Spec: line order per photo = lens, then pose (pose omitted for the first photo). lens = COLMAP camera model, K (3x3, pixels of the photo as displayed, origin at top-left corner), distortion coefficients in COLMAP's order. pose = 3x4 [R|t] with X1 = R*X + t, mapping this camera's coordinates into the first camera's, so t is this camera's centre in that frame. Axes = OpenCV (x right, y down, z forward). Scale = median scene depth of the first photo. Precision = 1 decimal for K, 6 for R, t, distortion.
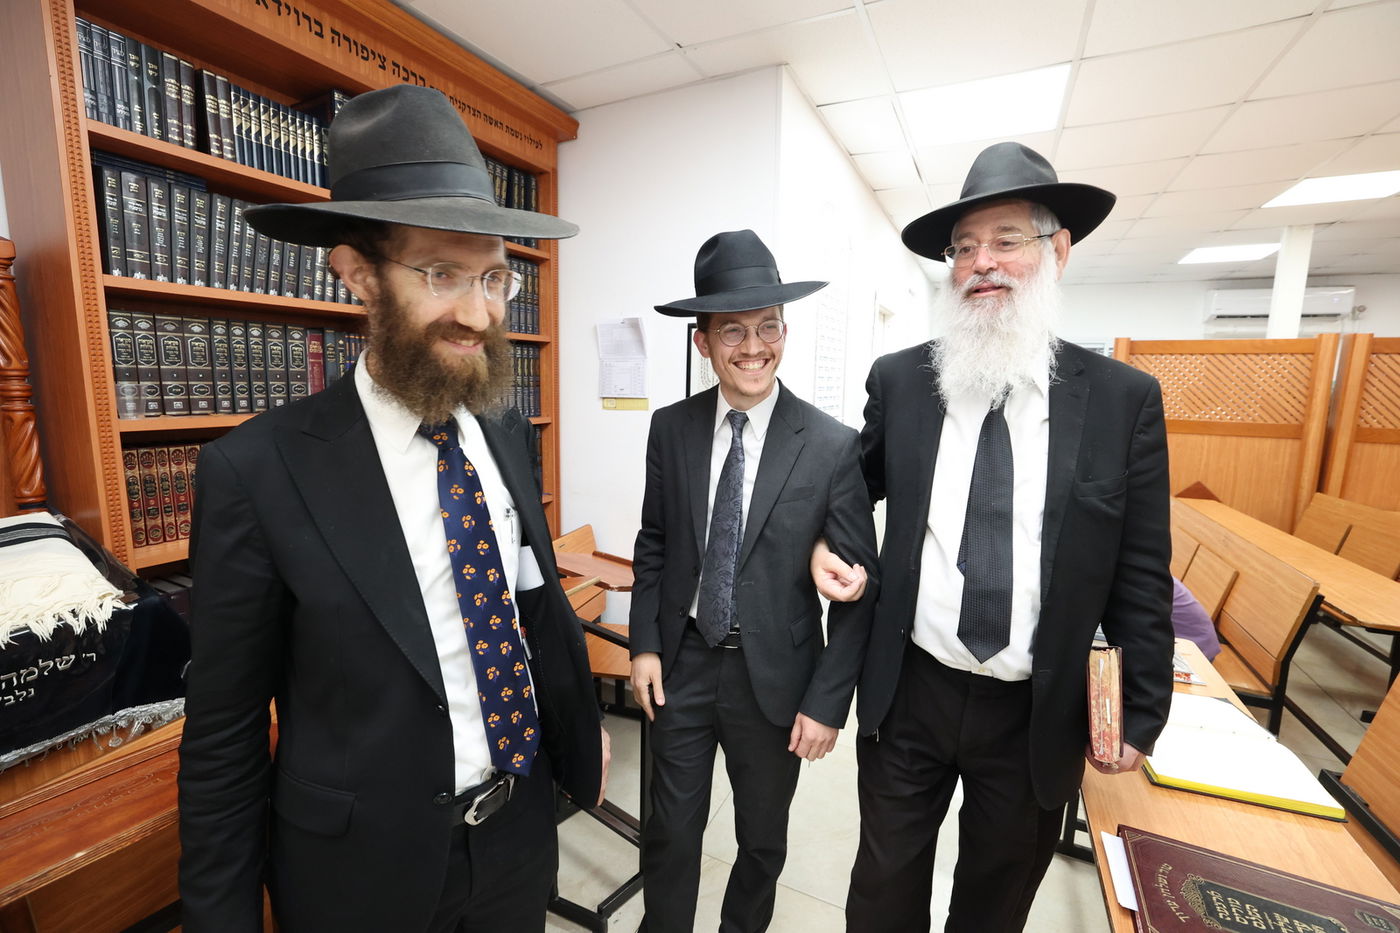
lens RADIAL K [[603.4, 0, 683.6], [0, 603.4, 447.8], [0, 0, 1]] dist [-0.050415, 0.021784]
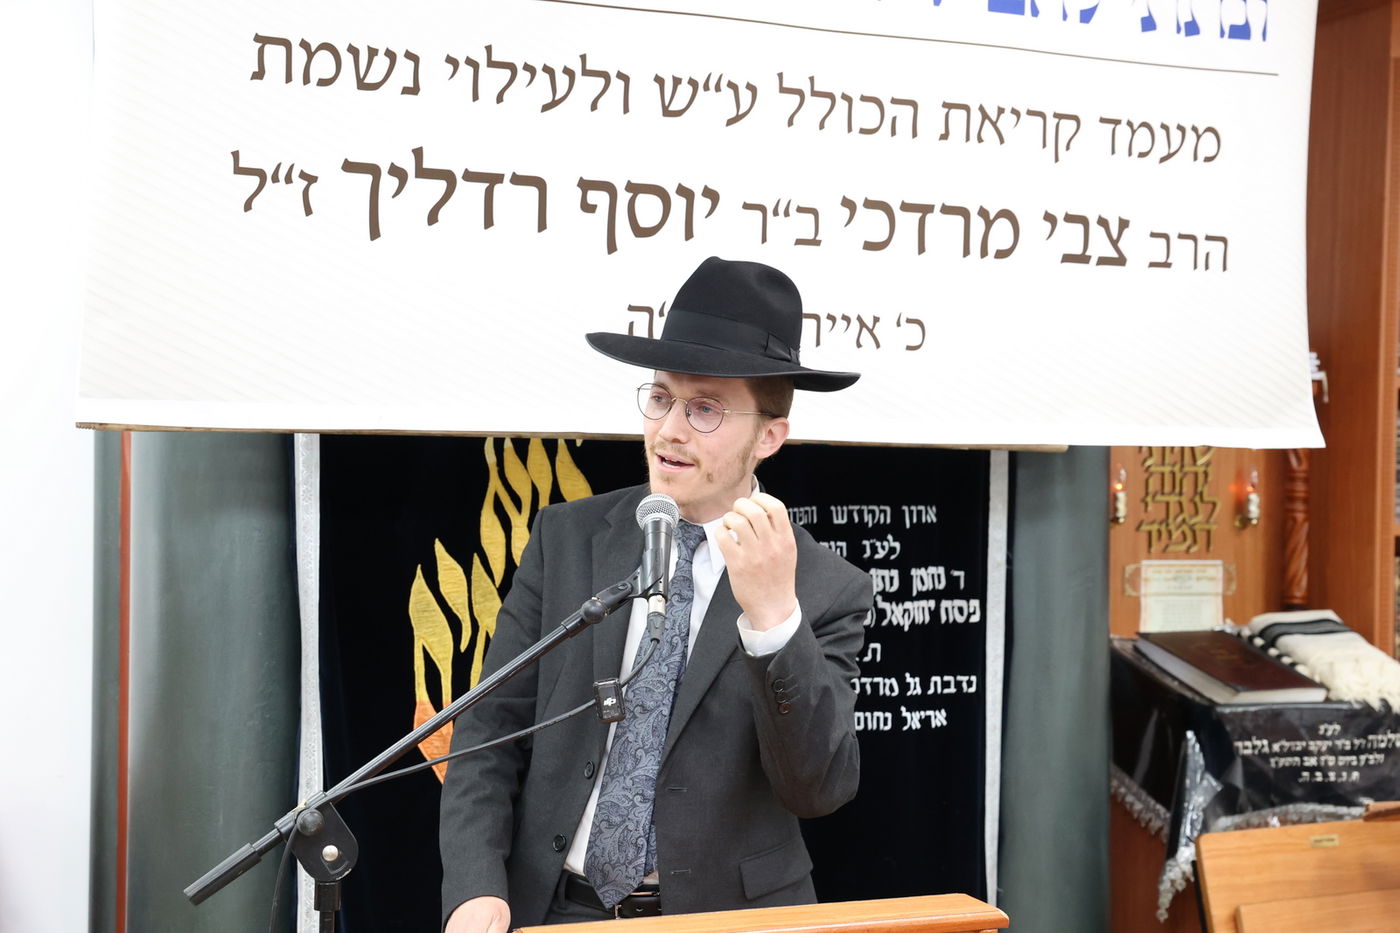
lens RADIAL K [[1907.9, 0, 698.2], [0, 1907.9, 469.2], [0, 0, 1]] dist [0.086370, 0.066188]
pose [[0.754202, 0.001897, -0.656640, 0.195071], [-0.081160, 0.992598, -0.090350, 0.180412], [0.651608, 0.121435, 0.748773, -1.577059]]
